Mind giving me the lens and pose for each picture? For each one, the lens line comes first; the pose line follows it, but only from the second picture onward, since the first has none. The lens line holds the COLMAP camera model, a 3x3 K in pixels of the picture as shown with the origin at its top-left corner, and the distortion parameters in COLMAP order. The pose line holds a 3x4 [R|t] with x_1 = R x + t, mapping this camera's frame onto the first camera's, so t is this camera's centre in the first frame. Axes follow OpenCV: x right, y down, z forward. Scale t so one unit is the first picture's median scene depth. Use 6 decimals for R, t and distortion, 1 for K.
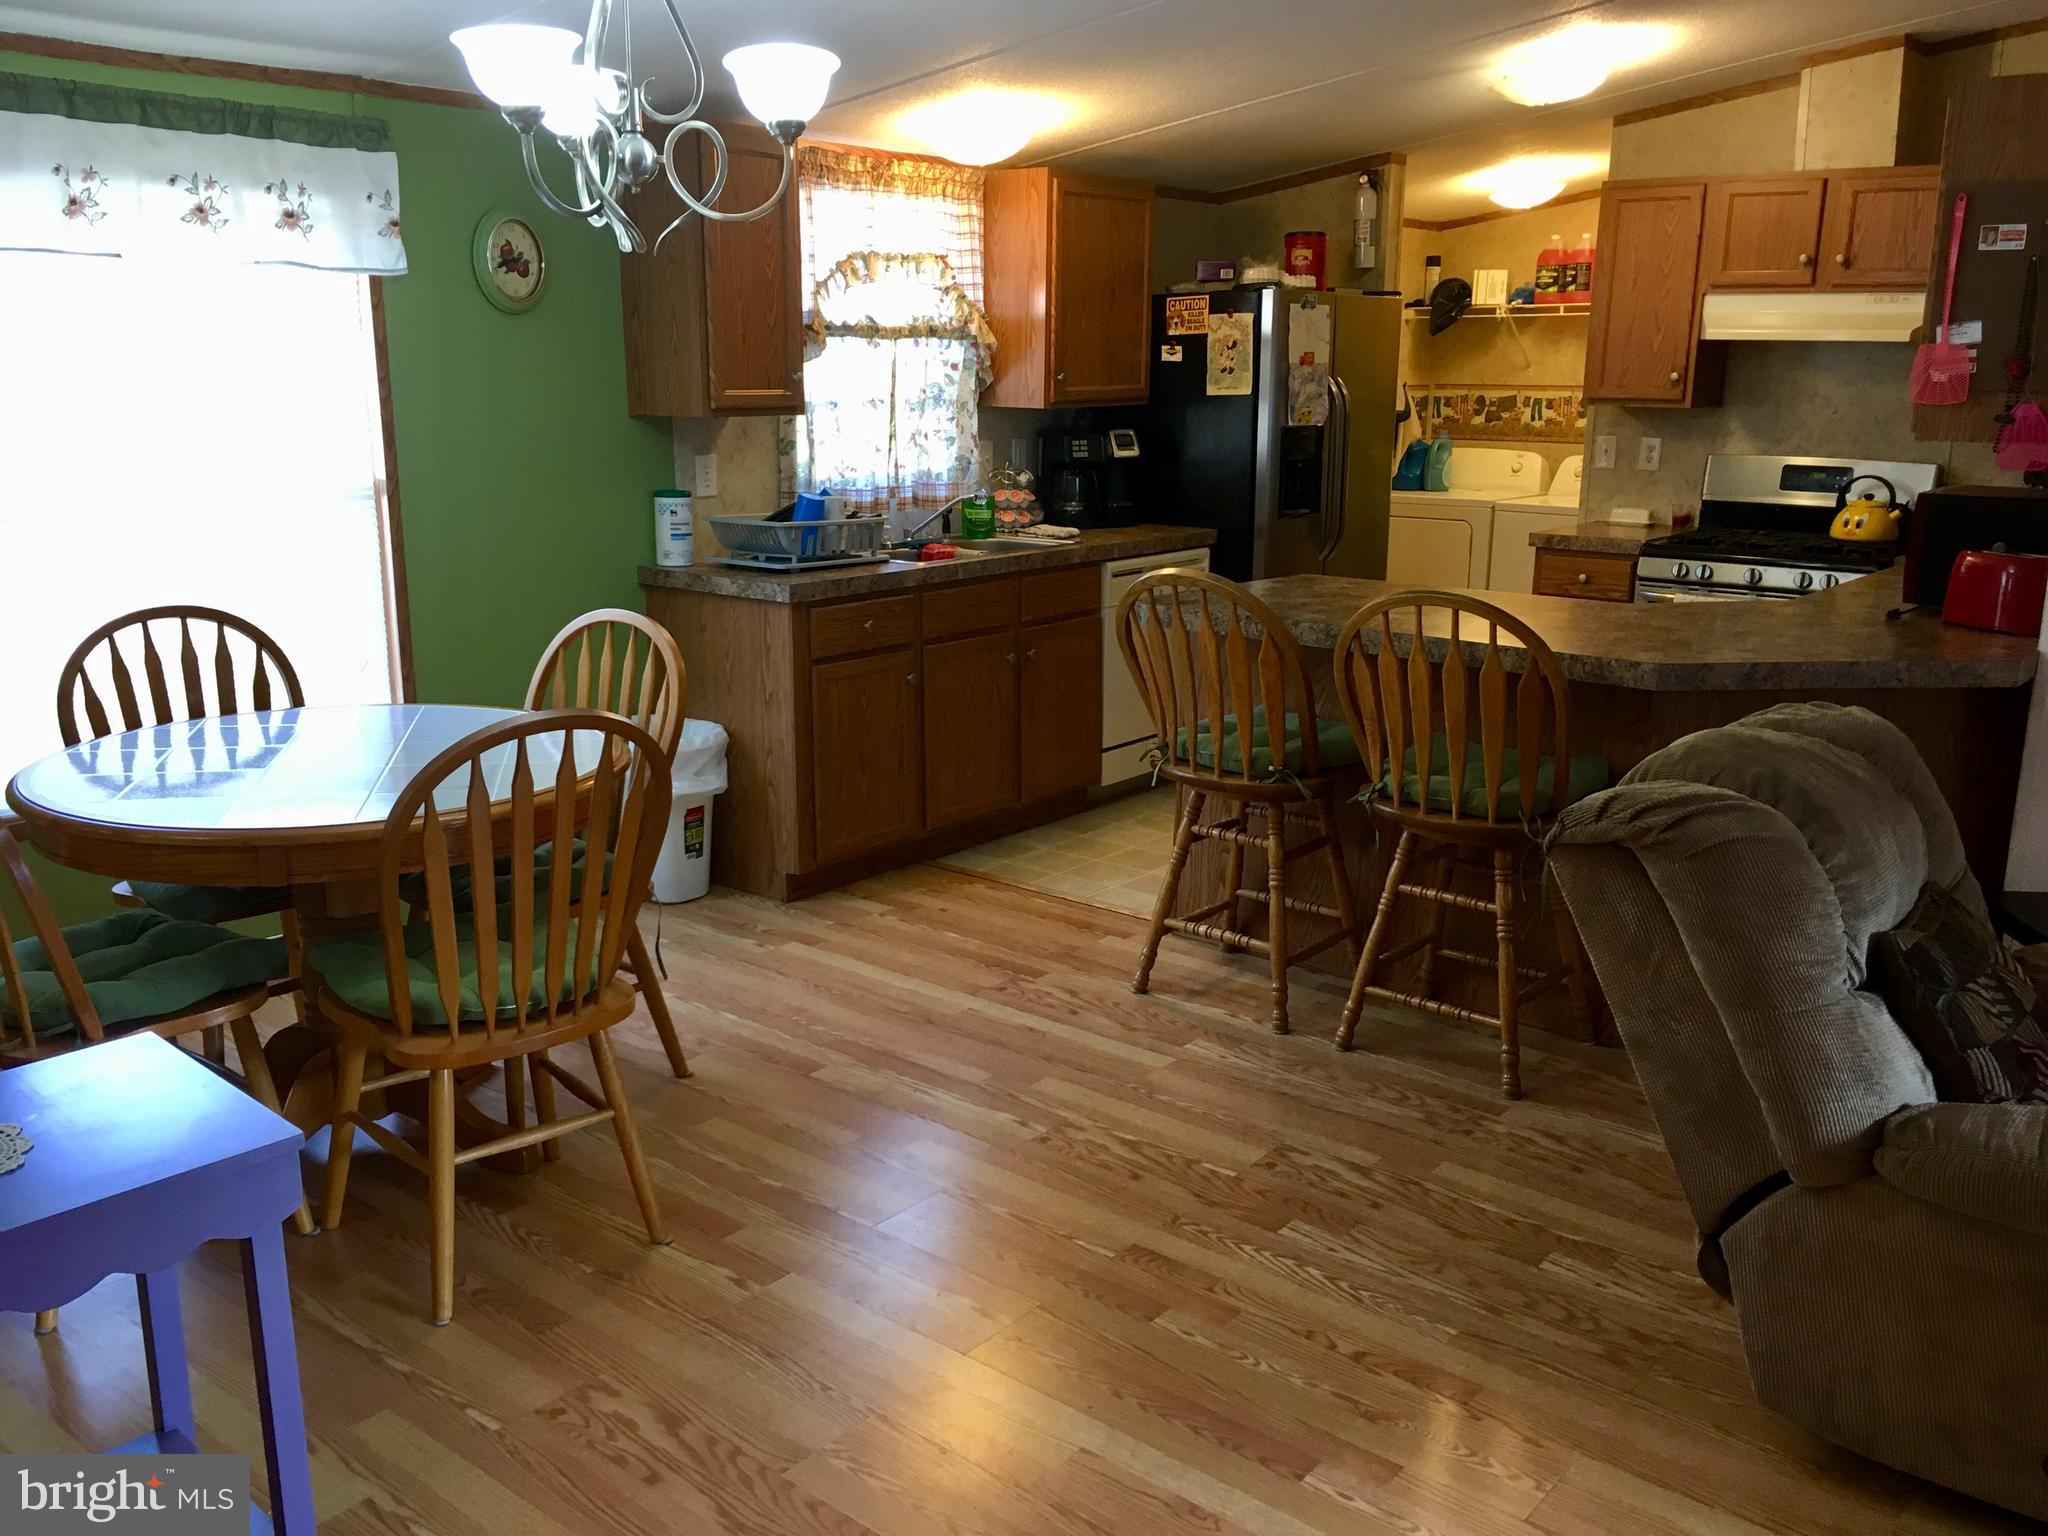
lens RADIAL K [[1746.2, 0, 1025.2], [0, 1746.2, 771.5], [0, 0, 1]] dist [0.089815, -0.132953]
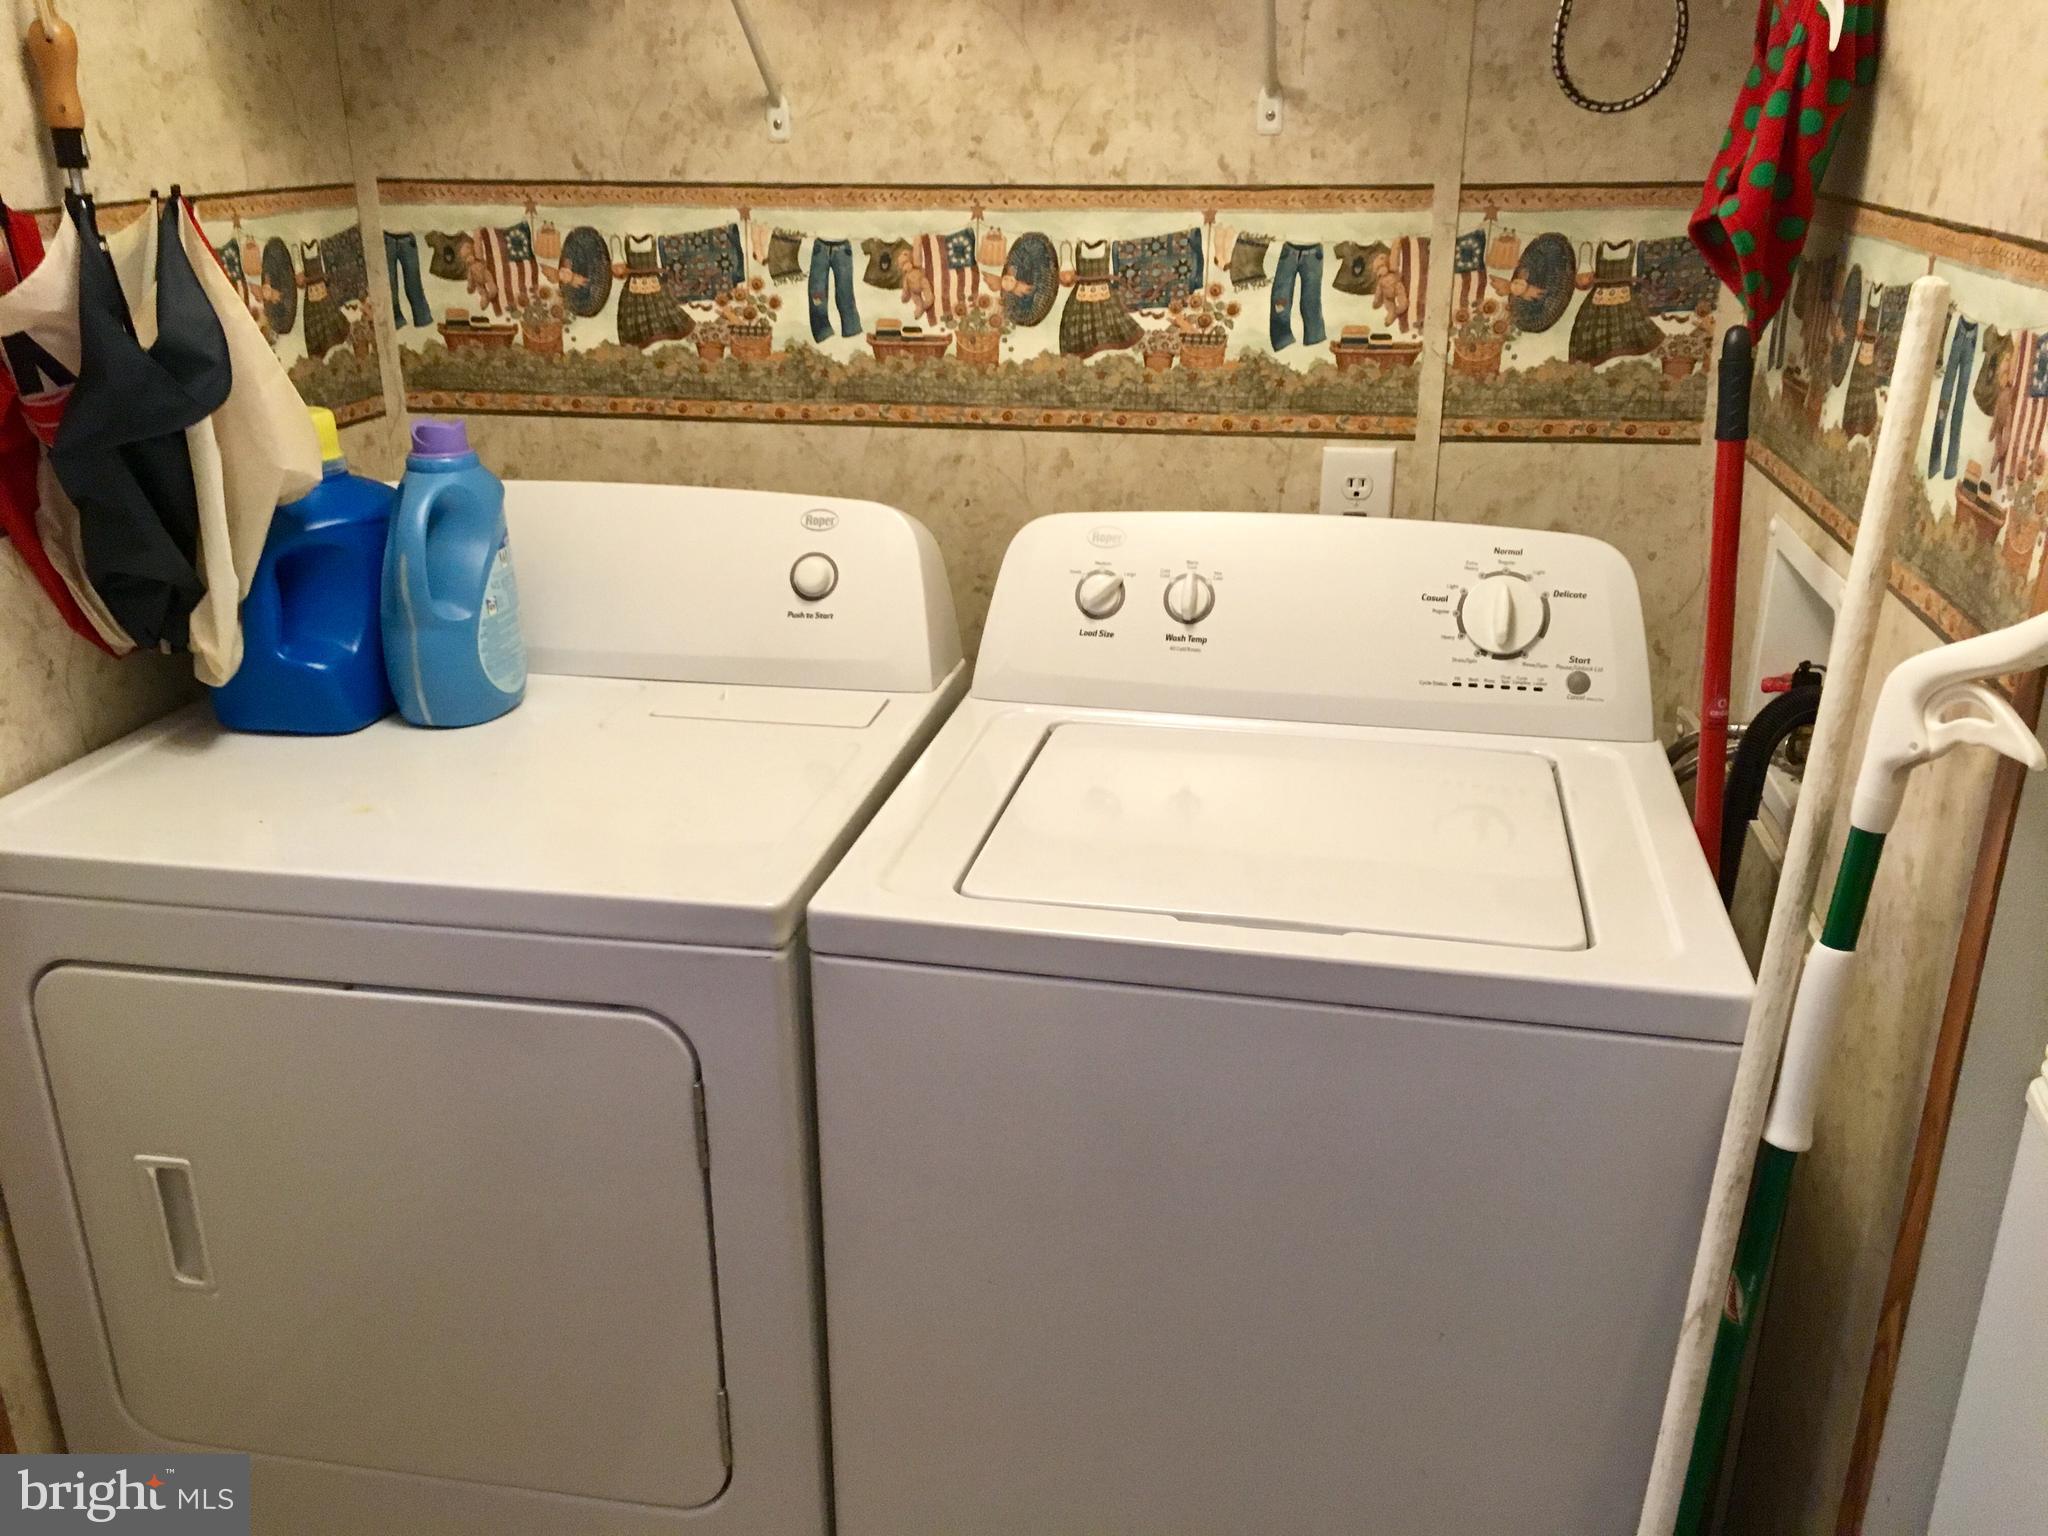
lens RADIAL K [[1746.2, 0, 1025.2], [0, 1746.2, 771.5], [0, 0, 1]] dist [0.089815, -0.132953]
pose [[0.874055, -0.185181, 0.449151, 0.267904], [0.124208, 0.978958, 0.161904, -0.243379], [-0.469681, -0.085725, 0.878664, 1.064954]]
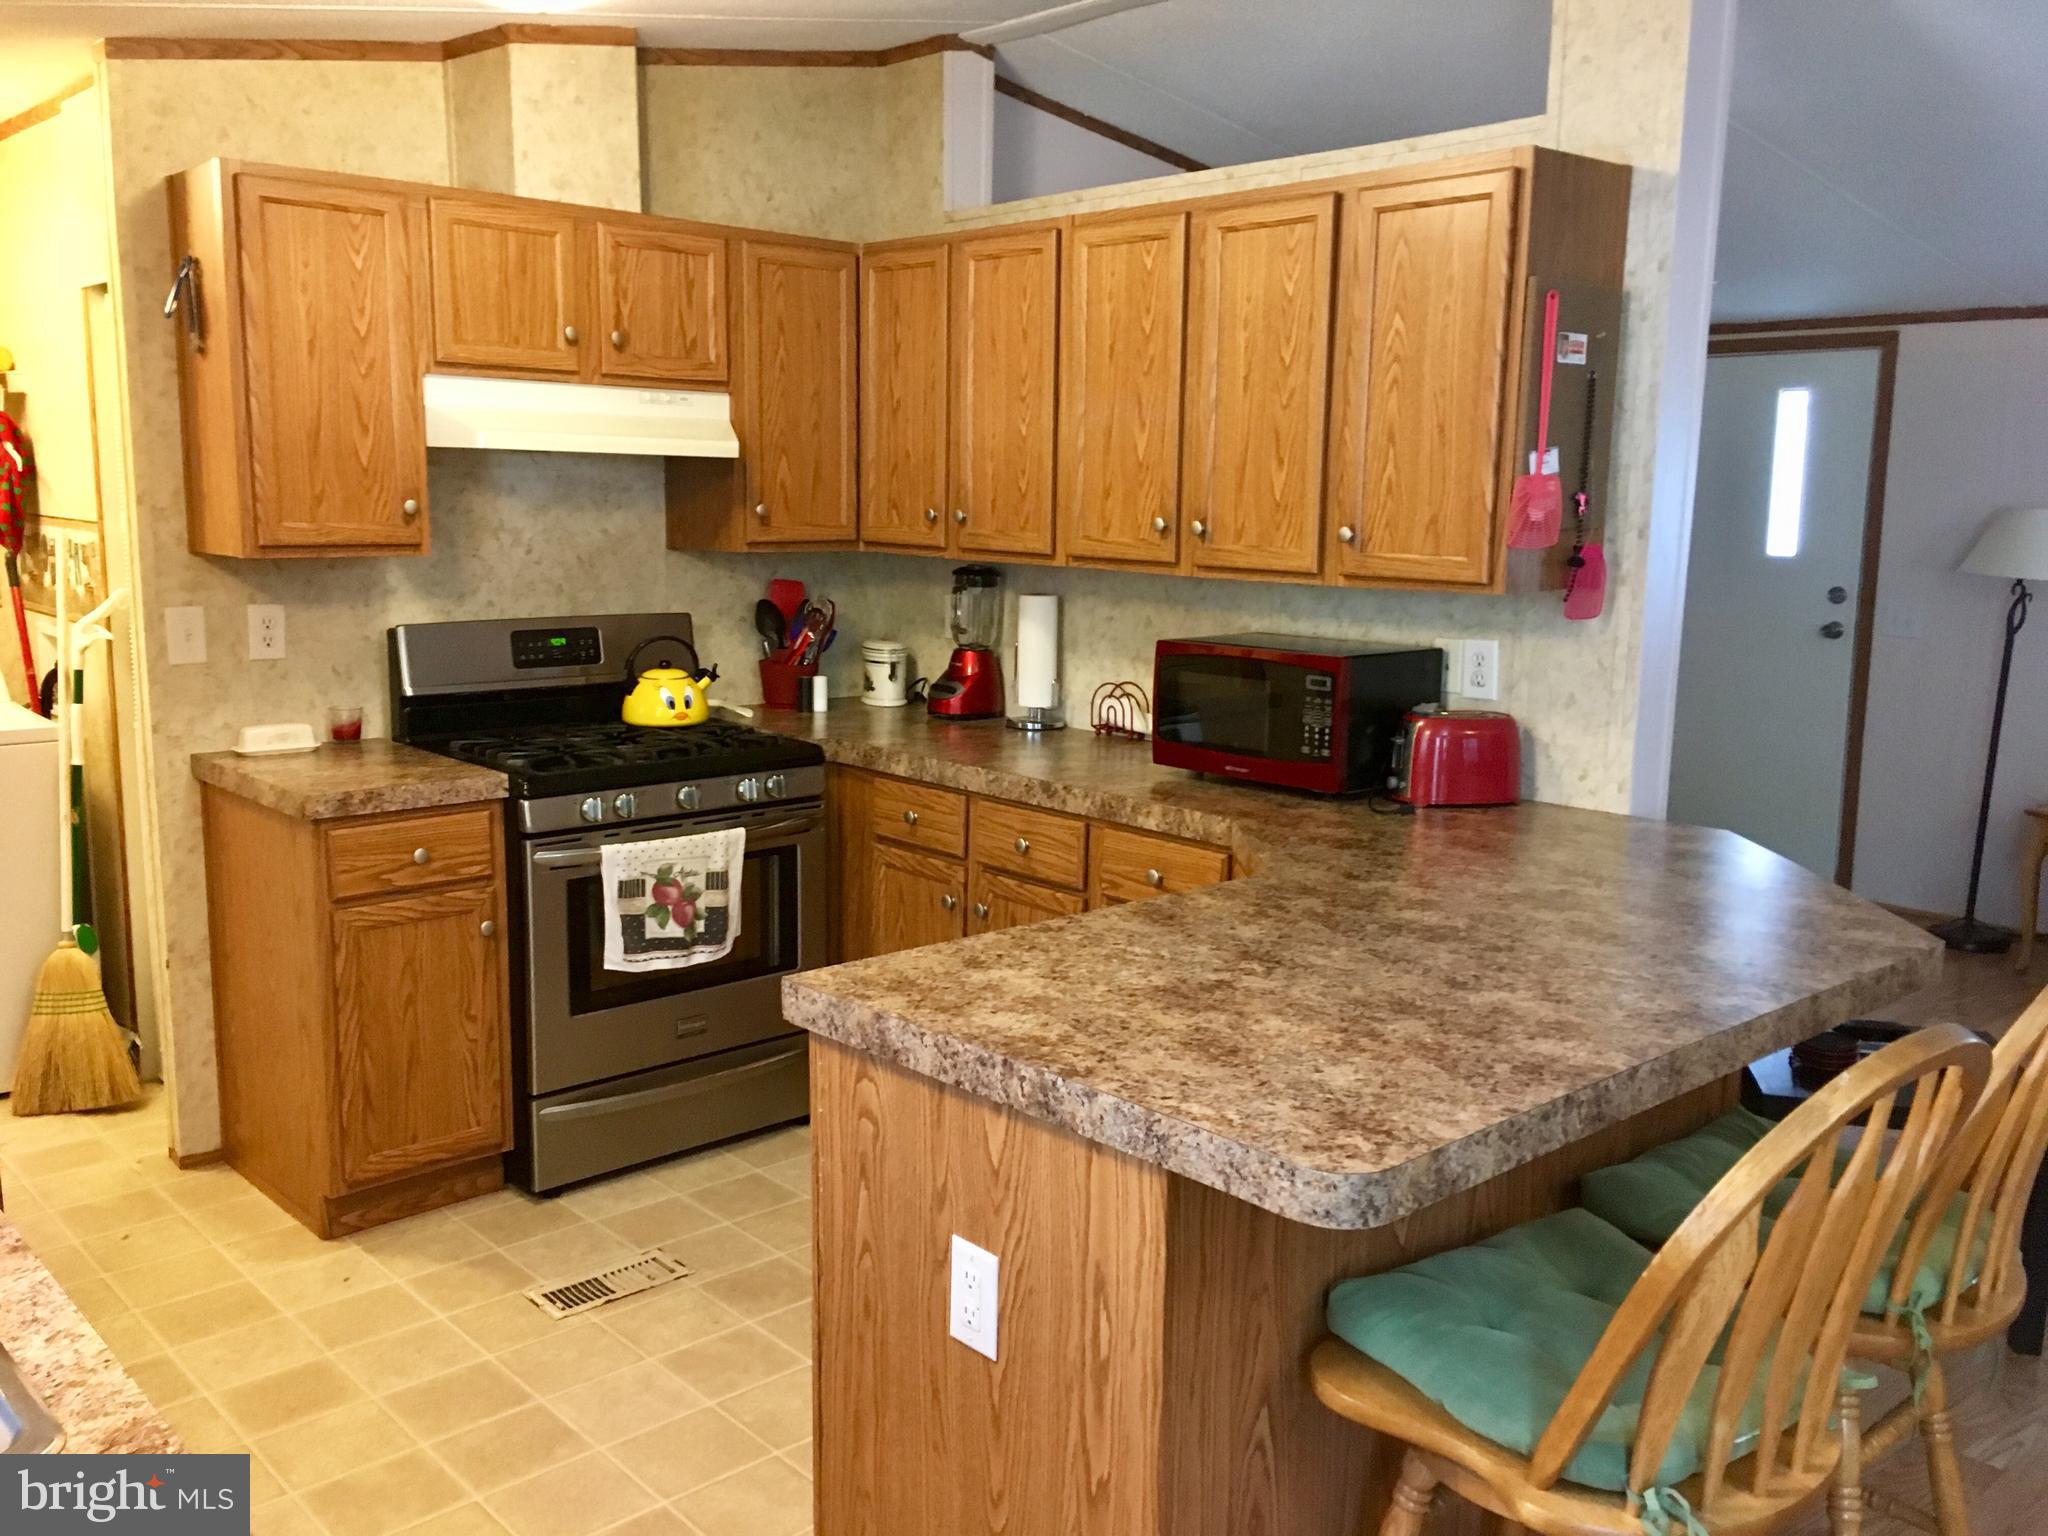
lens RADIAL K [[1746.2, 0, 1025.2], [0, 1746.2, 771.5], [0, 0, 1]] dist [0.089815, -0.132953]
pose [[0.154371, -0.174304, 0.972516, -0.206276], [0.217176, 0.966228, 0.138704, -0.173367], [-0.963849, 0.189795, 0.187013, 0.699491]]
